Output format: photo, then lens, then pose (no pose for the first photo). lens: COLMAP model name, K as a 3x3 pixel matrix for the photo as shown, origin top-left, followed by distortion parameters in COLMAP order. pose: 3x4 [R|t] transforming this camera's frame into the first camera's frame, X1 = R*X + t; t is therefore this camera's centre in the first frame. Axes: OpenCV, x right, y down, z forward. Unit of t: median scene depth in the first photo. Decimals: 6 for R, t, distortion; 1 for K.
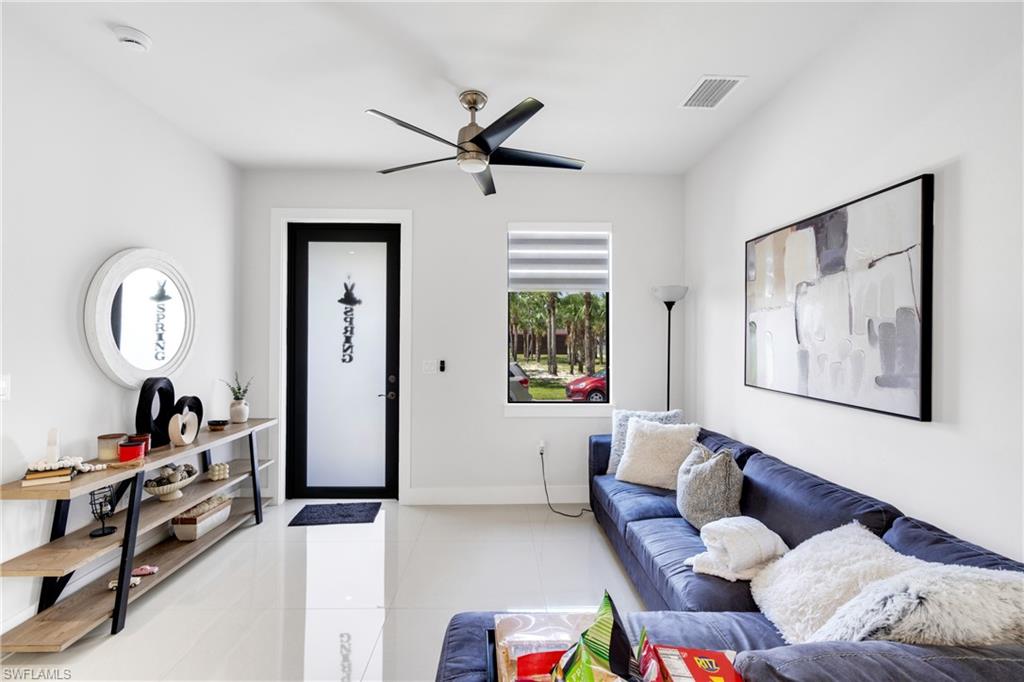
lens RADIAL K [[464.1, 0, 509.1], [0, 464.1, 338.0], [0, 0, 1]] dist [-0.012814, 0.005930]
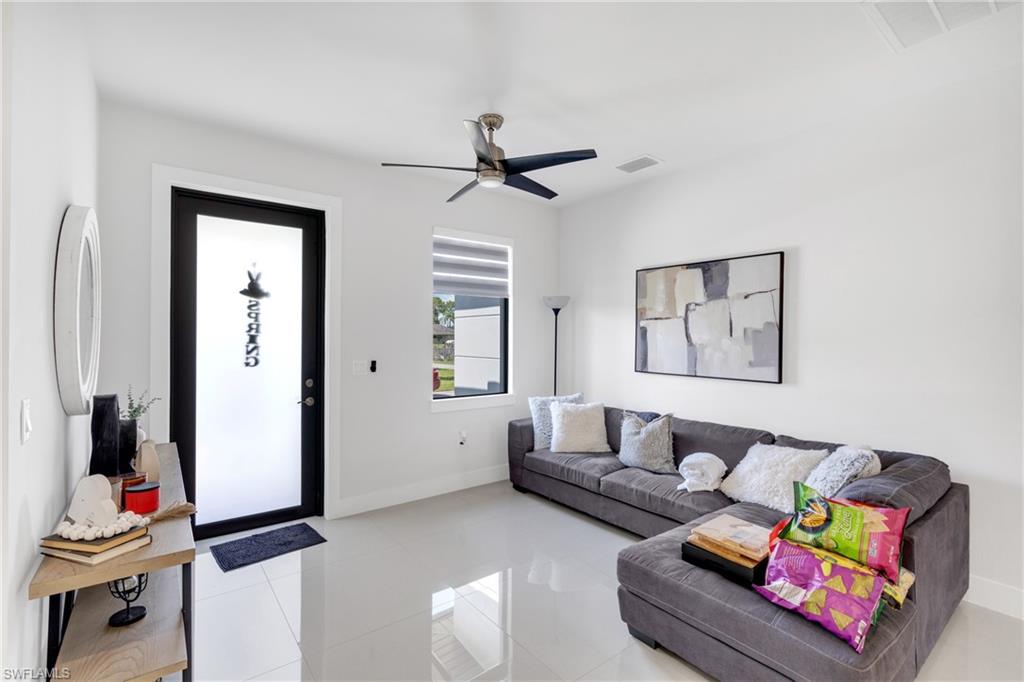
lens RADIAL K [[464.1, 0, 509.1], [0, 464.1, 338.0], [0, 0, 1]] dist [-0.012814, 0.005930]
pose [[0.810225, -0.000128, 0.586118, -0.652266], [-0.003789, 0.999978, 0.005457, -0.006541], [-0.586106, -0.006643, 0.810207, 0.075245]]
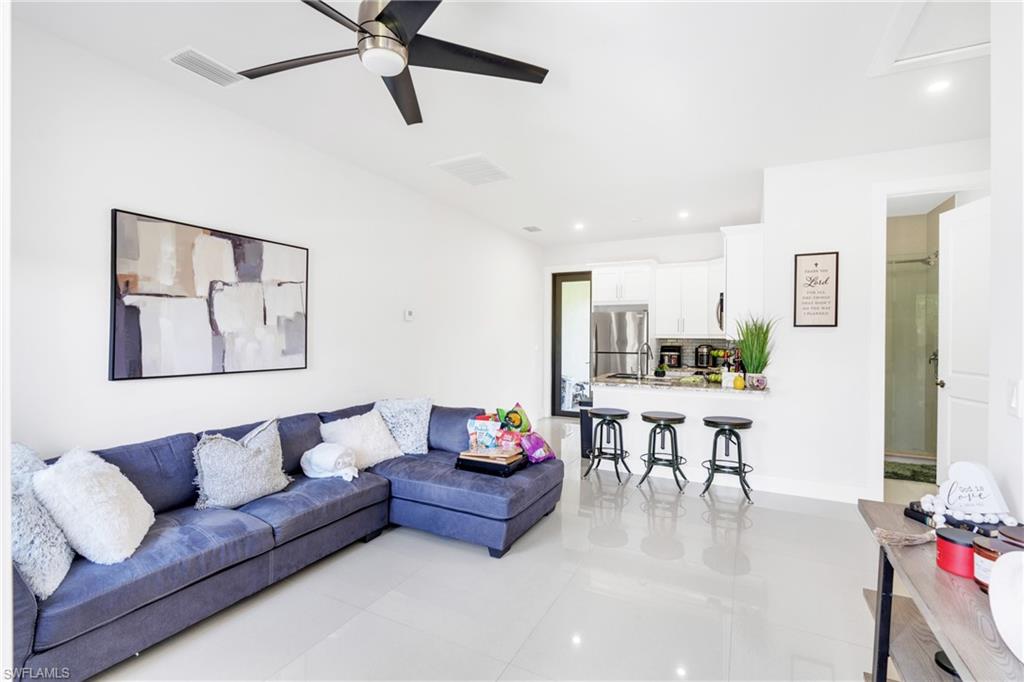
lens RADIAL K [[464.1, 0, 509.1], [0, 464.1, 338.0], [0, 0, 1]] dist [-0.012814, 0.005930]
pose [[-0.871426, -0.008453, 0.490455, -0.536393], [-0.007561, 0.999964, 0.003800, 0.017668], [-0.490469, -0.000397, -0.871458, 1.406239]]
